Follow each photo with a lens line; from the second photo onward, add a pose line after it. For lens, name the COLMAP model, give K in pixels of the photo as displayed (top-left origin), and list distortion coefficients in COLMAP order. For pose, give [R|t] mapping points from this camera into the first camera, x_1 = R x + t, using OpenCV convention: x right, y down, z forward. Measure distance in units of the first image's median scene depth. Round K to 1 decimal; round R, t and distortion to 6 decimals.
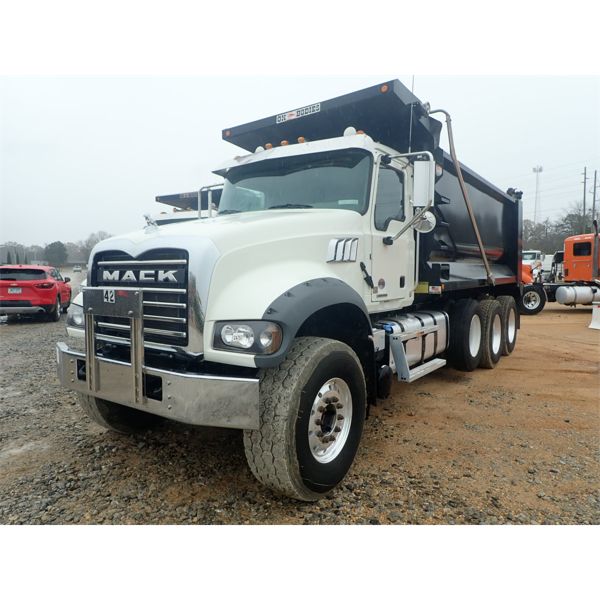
lens RADIAL K [[435.1, 0, 280.6], [0, 435.1, 299.2], [0, 0, 1]] dist [-0.015519, -0.021542]
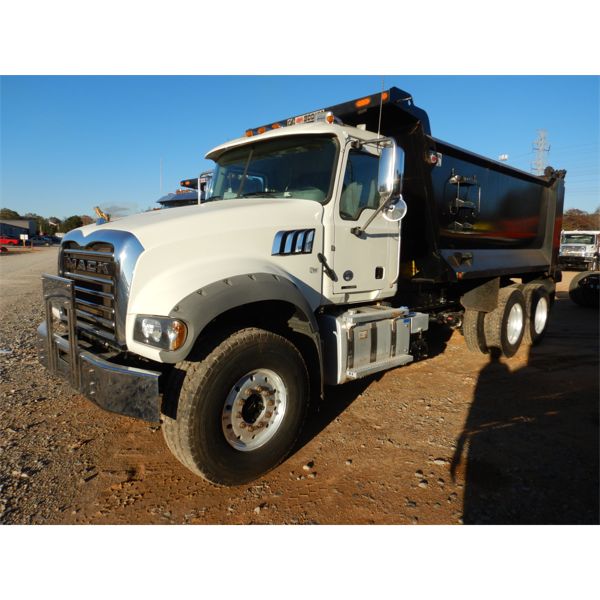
lens RADIAL K [[435.1, 0, 301.5], [0, 435.1, 299.9], [0, 0, 1]] dist [-0.015519, -0.021542]
pose [[0.990111, 0.040843, -0.134207, 0.282648], [-0.030811, 0.996632, 0.075992, -0.055728], [0.136858, -0.071106, 0.988035, 0.017228]]
